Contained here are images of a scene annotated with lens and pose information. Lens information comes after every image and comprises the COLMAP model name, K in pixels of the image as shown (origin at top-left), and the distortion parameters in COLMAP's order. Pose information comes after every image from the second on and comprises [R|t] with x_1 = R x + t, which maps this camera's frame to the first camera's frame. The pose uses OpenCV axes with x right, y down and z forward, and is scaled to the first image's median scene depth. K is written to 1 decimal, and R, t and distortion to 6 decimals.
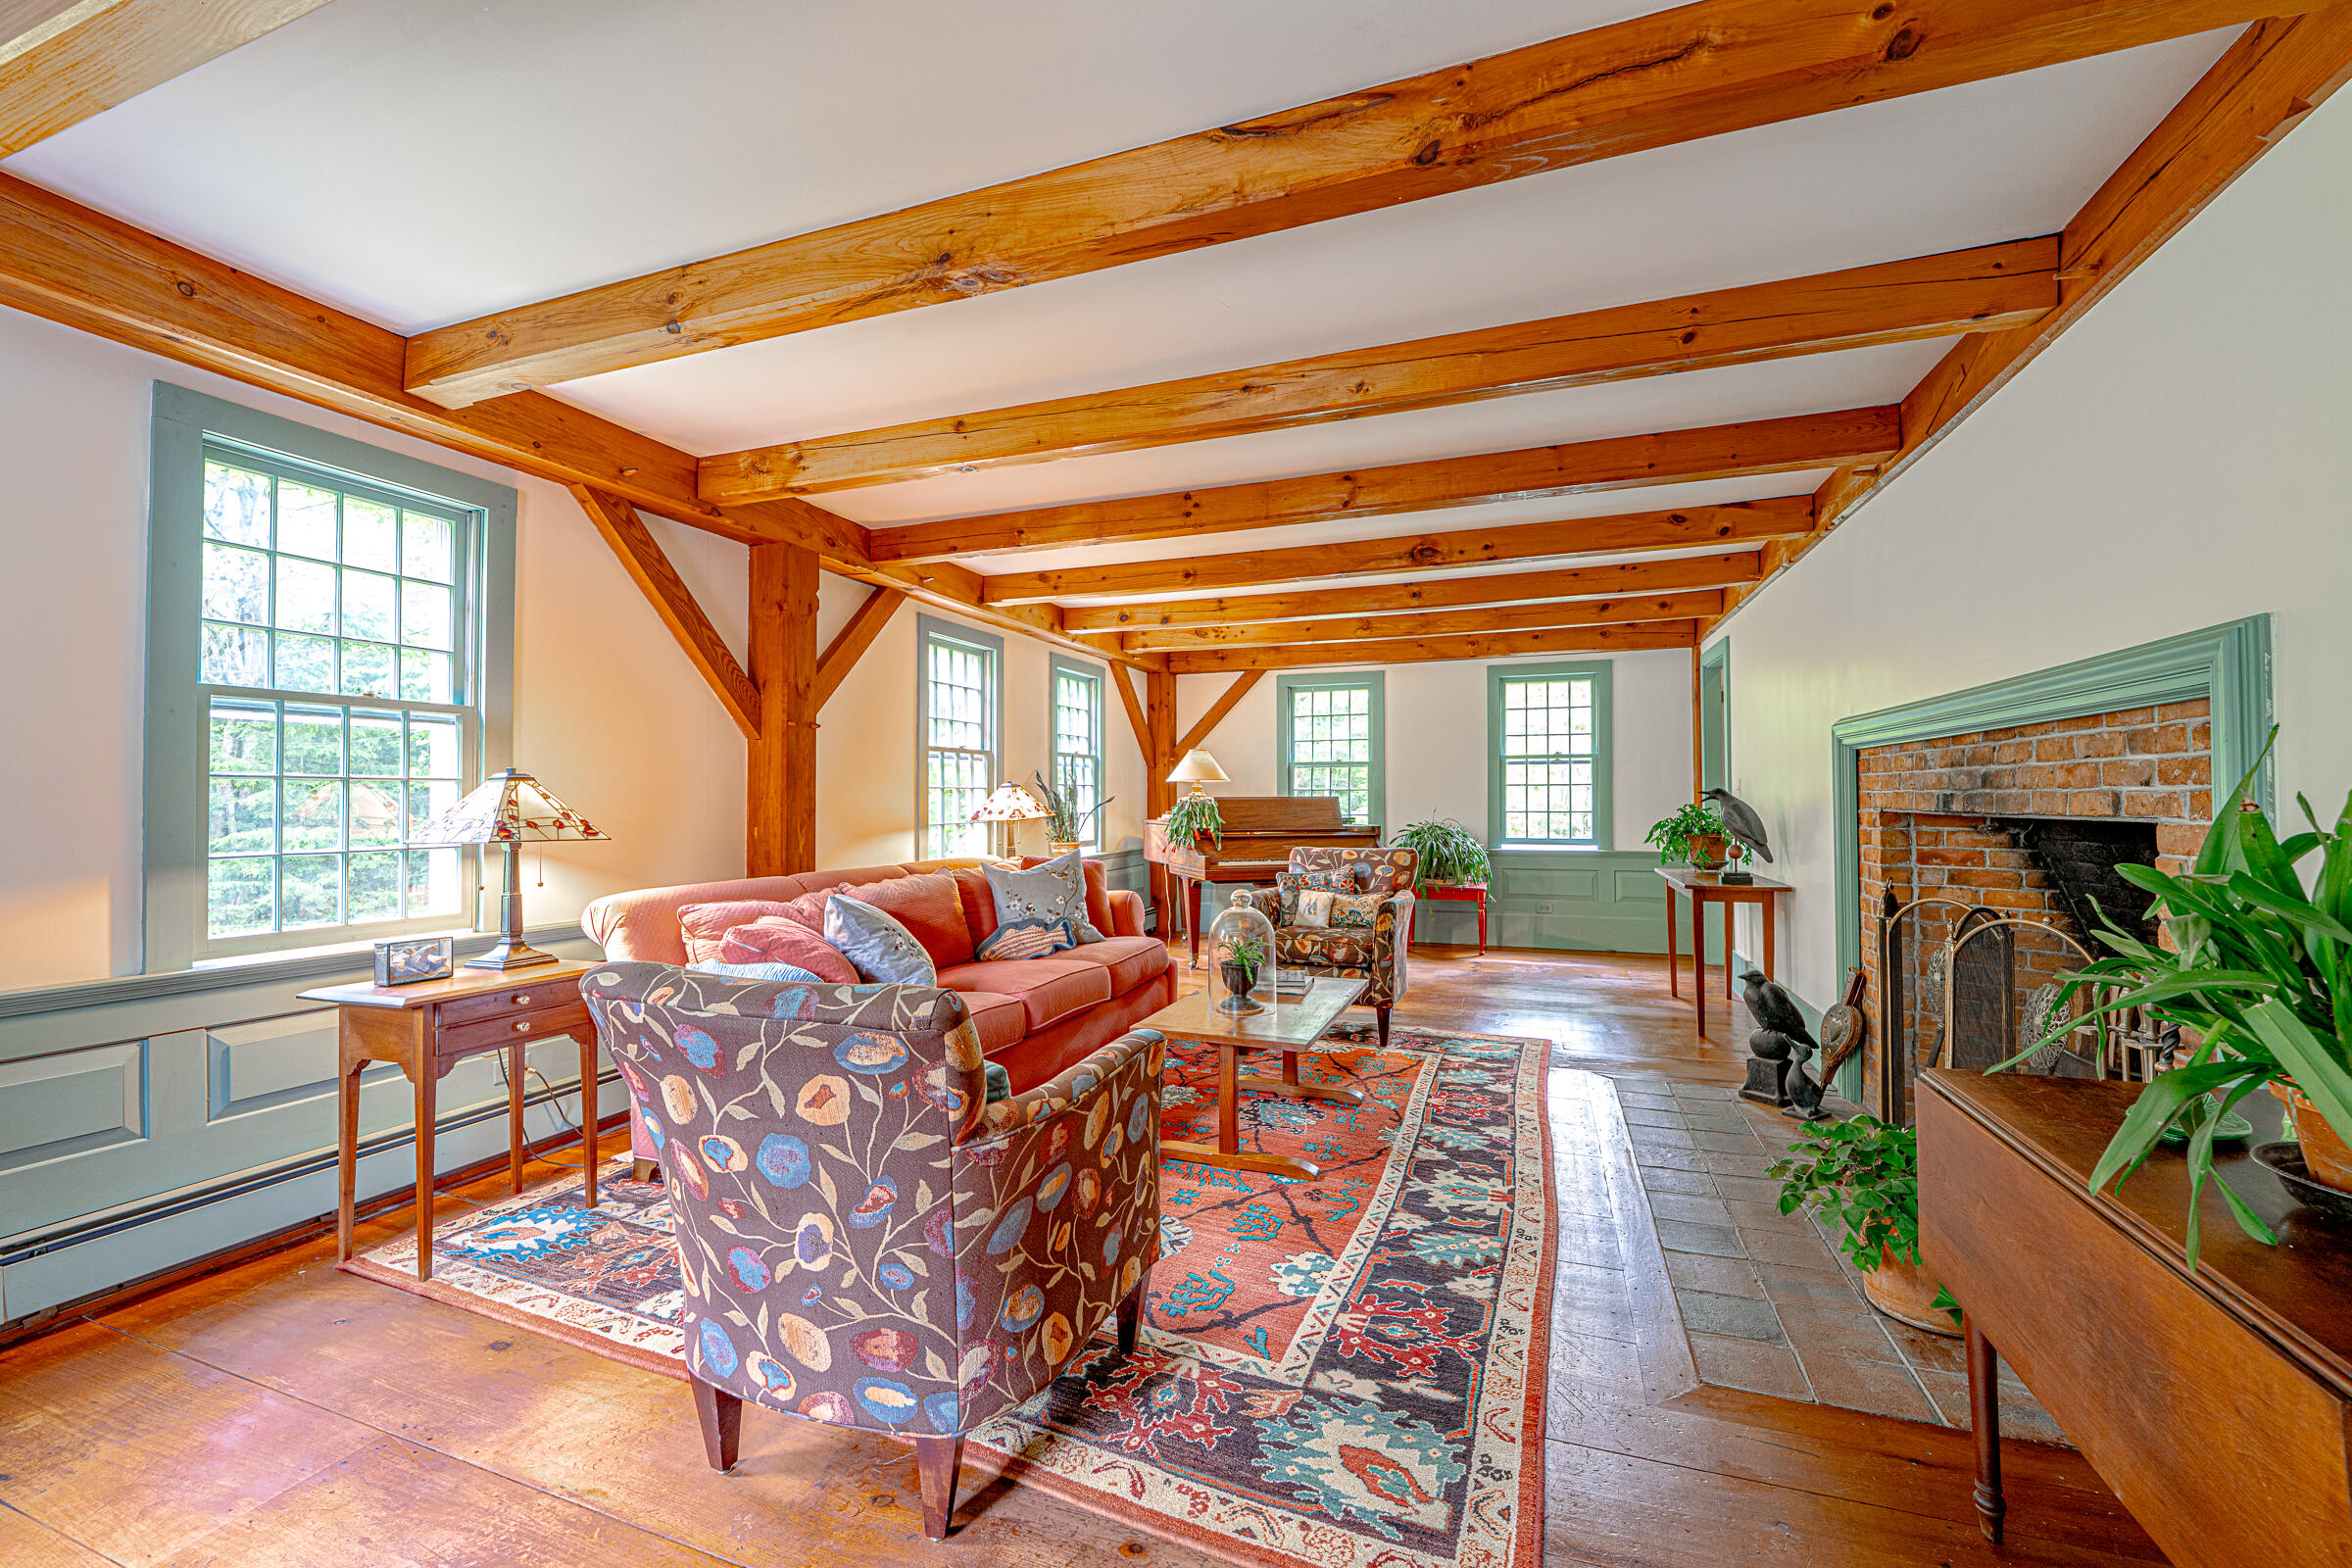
lens RADIAL K [[958.2, 0, 1229.2], [0, 958.2, 787.9], [0, 0, 1]] dist [-0.003083, -0.000370]
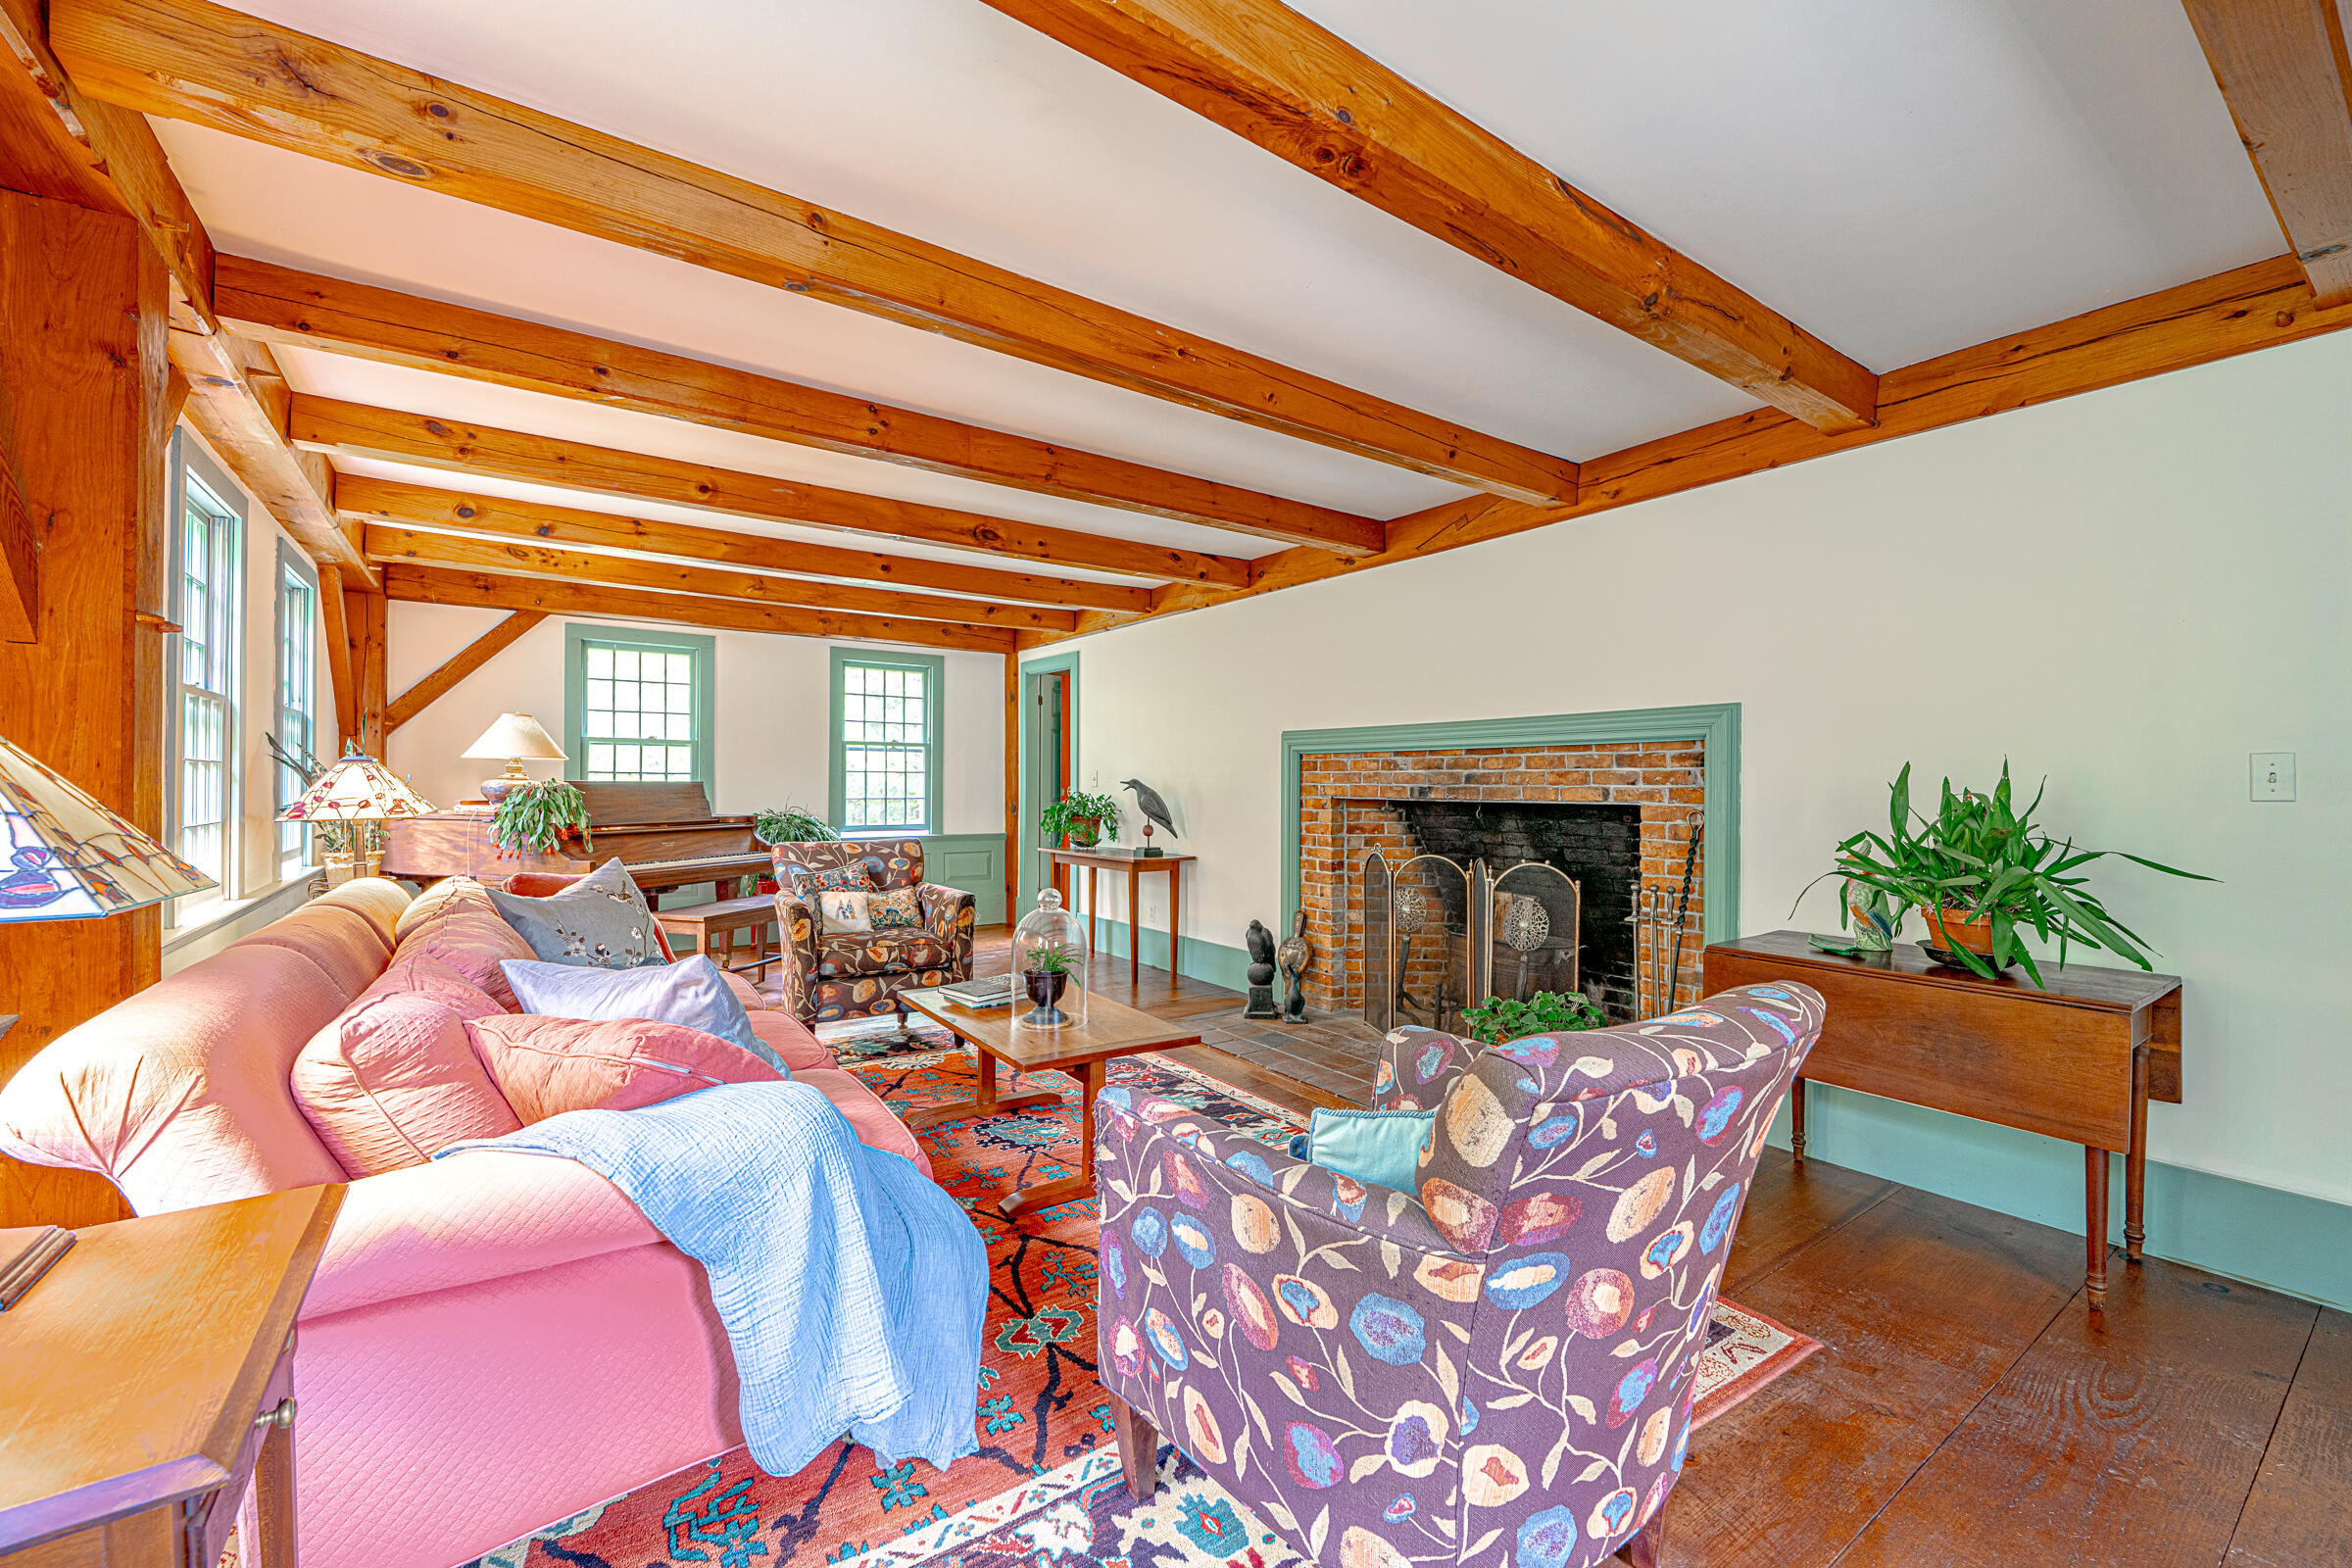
lens RADIAL K [[921.9, 0, 1182.6], [0, 921.9, 788.6], [0, 0, 1]] dist [0.000783, -0.007670]
pose [[0.590582, 0.004053, 0.806968, -0.395056], [-0.017215, 0.999823, 0.007577, 0.002546], [-0.806794, -0.018367, 0.590547, 0.254200]]
